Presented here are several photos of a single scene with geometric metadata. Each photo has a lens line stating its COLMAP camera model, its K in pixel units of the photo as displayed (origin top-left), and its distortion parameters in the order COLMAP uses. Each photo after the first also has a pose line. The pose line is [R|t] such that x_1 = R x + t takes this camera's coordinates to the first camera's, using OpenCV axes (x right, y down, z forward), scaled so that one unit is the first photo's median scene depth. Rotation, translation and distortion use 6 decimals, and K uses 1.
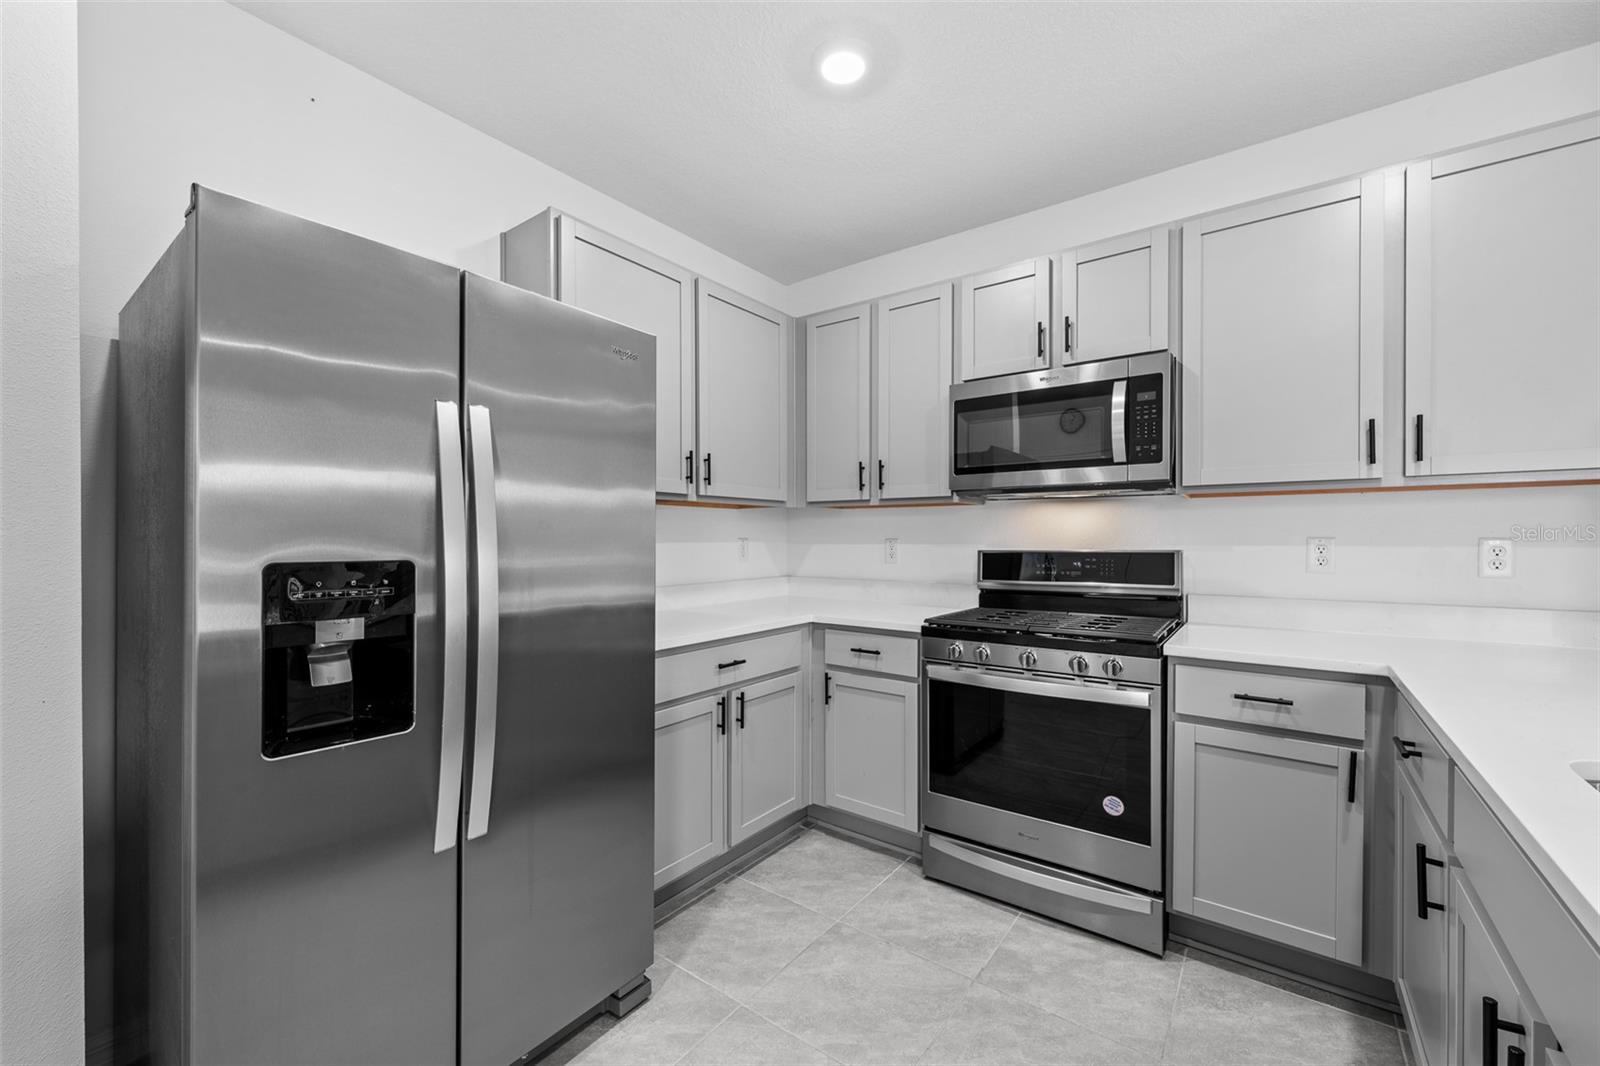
lens RADIAL K [[639.1, 0, 799.3], [0, 639.1, 540.7], [0, 0, 1]] dist [0.001878, -0.001284]
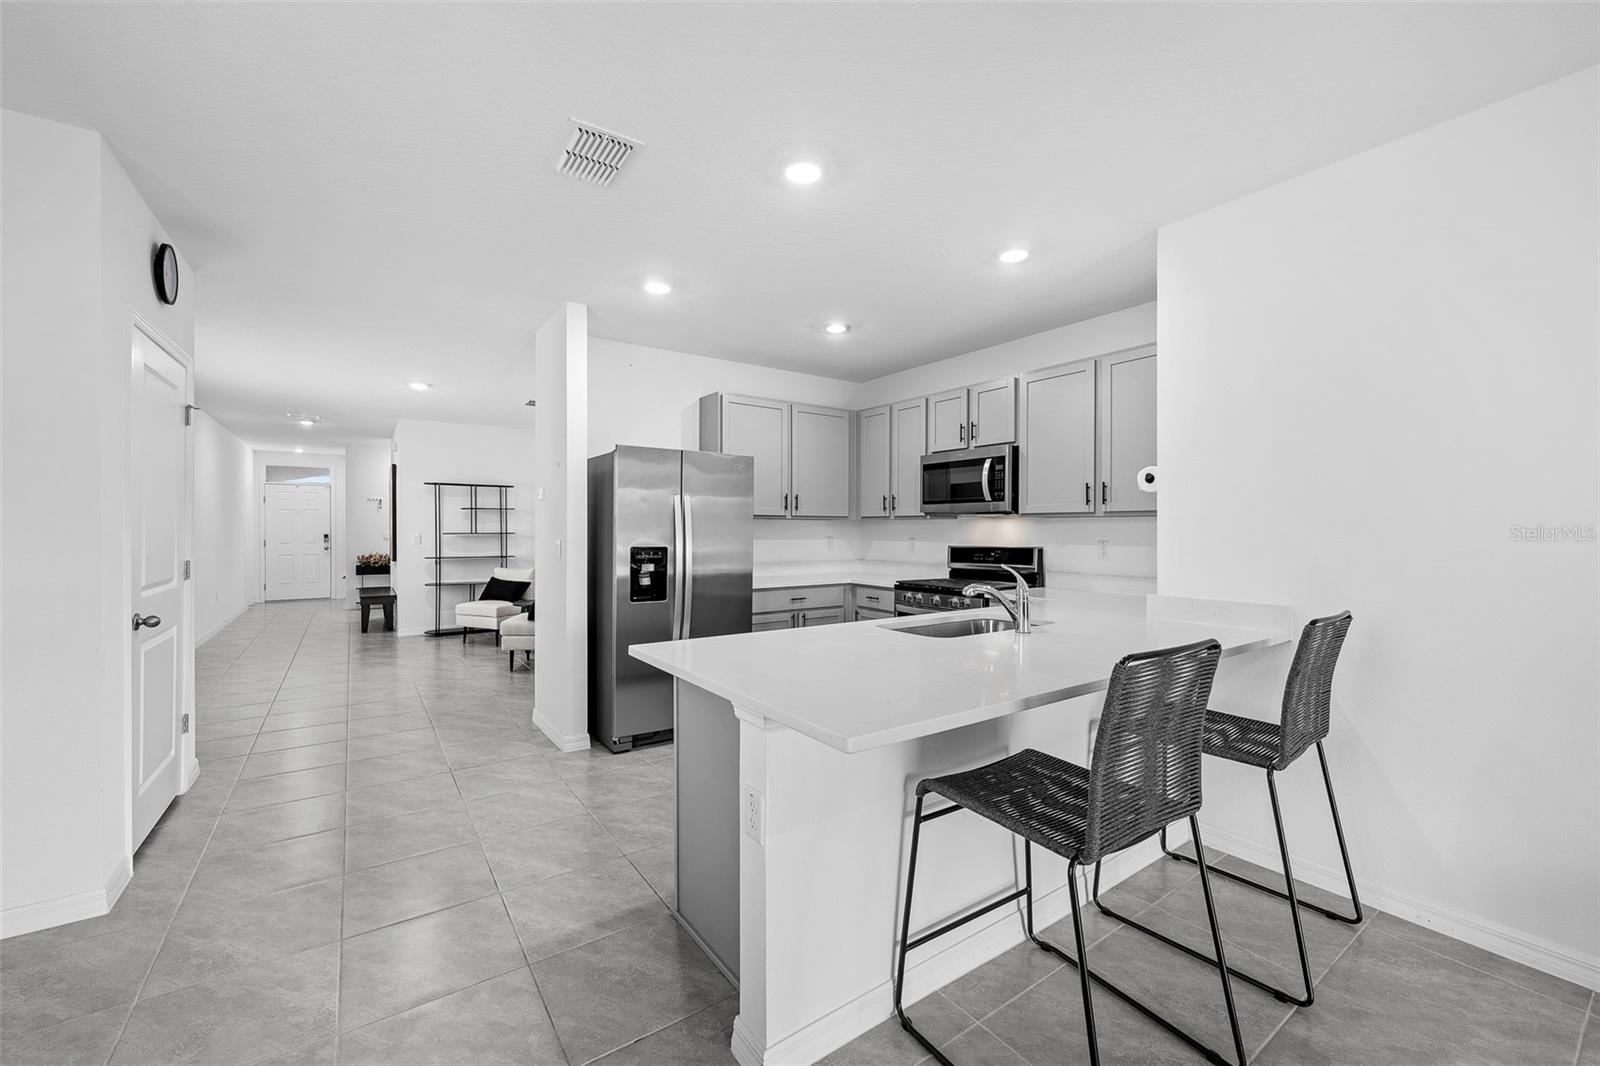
lens RADIAL K [[639.1, 0, 795.3], [0, 639.1, 527.8], [0, 0, 1]] dist [0.001878, -0.001284]
pose [[0.949868, 0.002294, -0.312644, 0.554293], [-0.004879, 0.999960, -0.007485, -0.024086], [0.312614, 0.008636, 0.949841, -1.015485]]
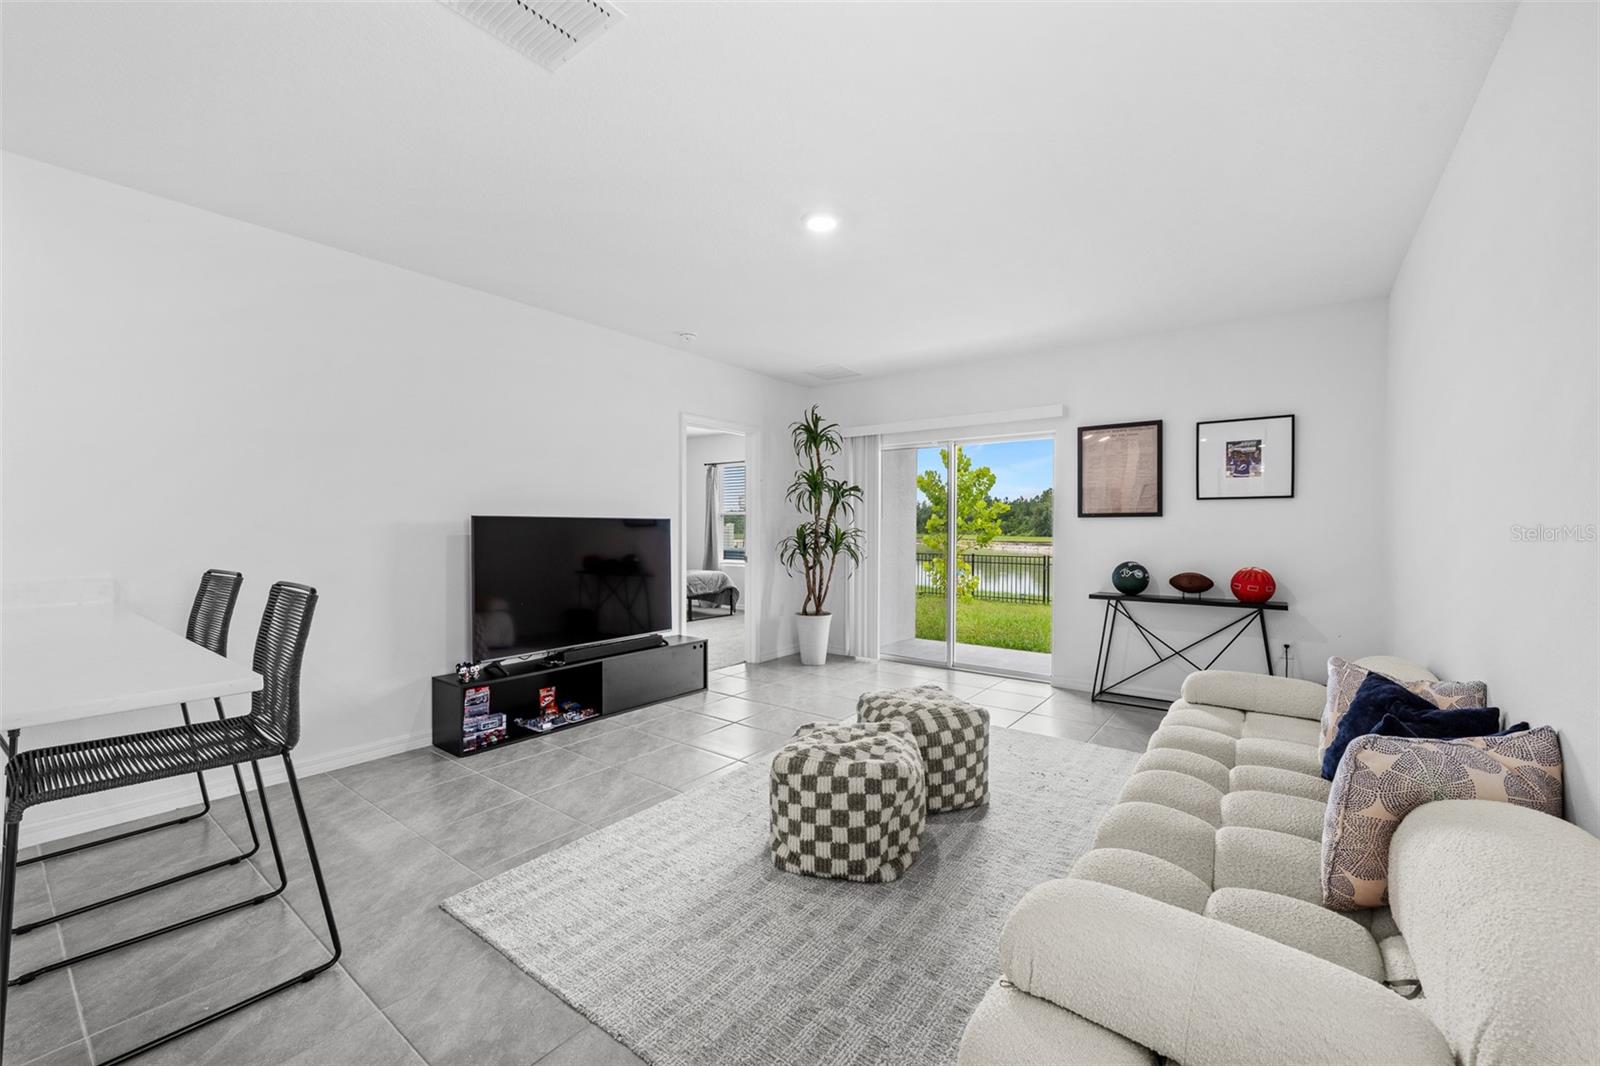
lens RADIAL K [[639.1, 0, 798.9], [0, 639.1, 527.9], [0, 0, 1]] dist [0.001878, -0.001284]
pose [[-0.001079, 0.002166, 0.999997, -0.196300], [0.002204, 0.999995, -0.002164, 0.011715], [-0.999997, 0.002202, -0.001084, -0.987202]]
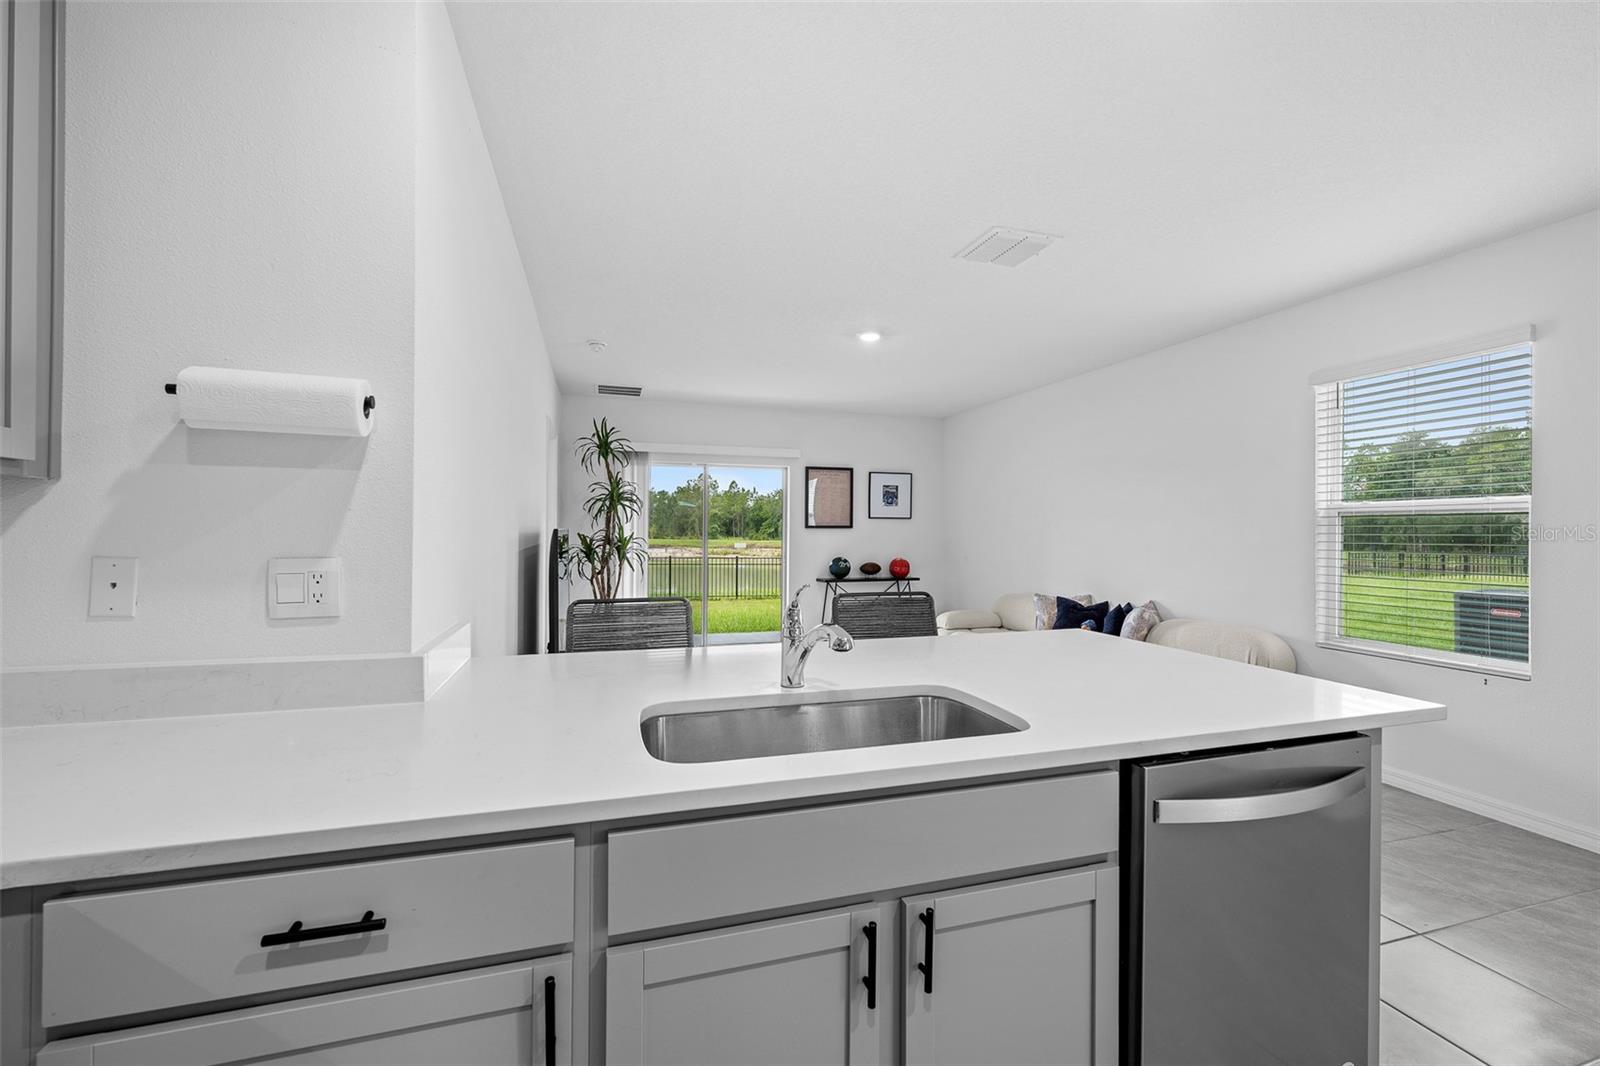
lens RADIAL K [[639.1, 0, 792.9], [0, 639.1, 536.1], [0, 0, 1]] dist [0.001878, -0.001284]
pose [[-0.806621, -0.009709, 0.590989, 0.160012], [-0.002686, 0.999915, 0.012761, -0.029121], [-0.591063, 0.008706, -0.806579, 0.748973]]
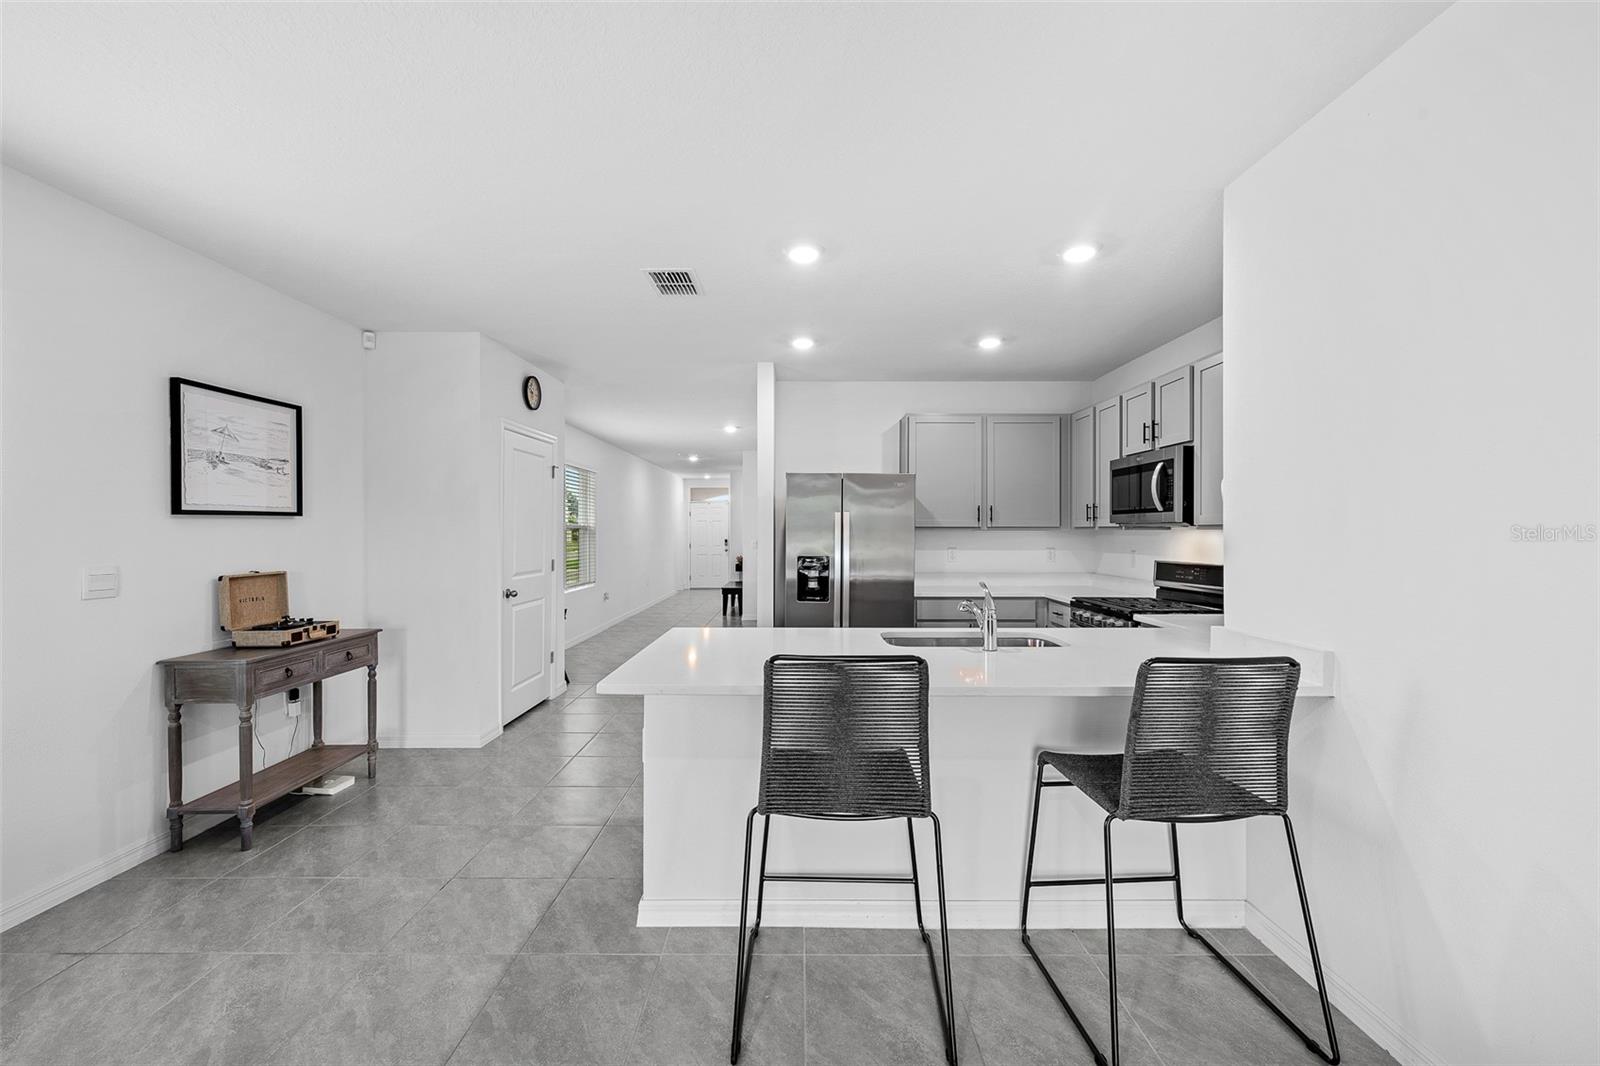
lens RADIAL K [[639.1, 0, 796.8], [0, 639.1, 533.2], [0, 0, 1]] dist [0.001878, -0.001284]
pose [[0.601595, 0.003025, -0.798795, 1.281349], [-0.006128, 0.999981, -0.000828, -0.055903], [0.798777, 0.005393, 0.601602, -0.784837]]
